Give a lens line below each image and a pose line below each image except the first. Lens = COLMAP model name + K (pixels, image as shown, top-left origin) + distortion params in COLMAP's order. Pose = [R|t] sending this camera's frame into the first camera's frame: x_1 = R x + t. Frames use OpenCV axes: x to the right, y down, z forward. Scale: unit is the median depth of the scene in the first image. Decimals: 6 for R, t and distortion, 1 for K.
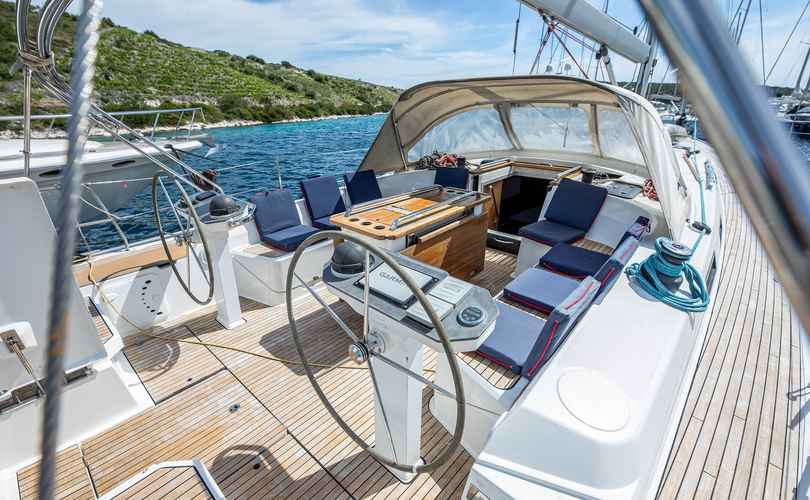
lens RADIAL K [[369.5, 0, 405.6], [0, 369.5, 234.0], [0, 0, 1]] dist [0.002404, 0.000240]
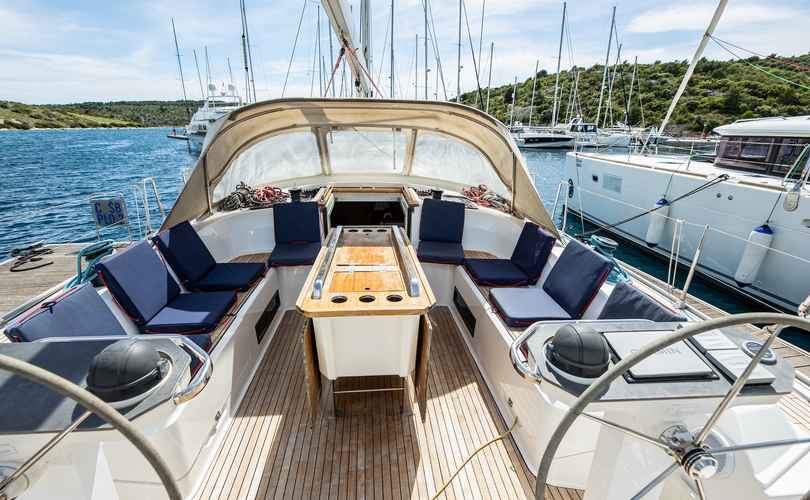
lens RADIAL K [[369.5, 0, 405.6], [0, 369.5, 234.0], [0, 0, 1]] dist [0.002404, 0.000240]
pose [[0.674324, -0.188807, 0.713890, -0.312599], [0.225215, 0.973284, 0.044678, -0.095164], [-0.703253, 0.130651, 0.698831, 0.269730]]
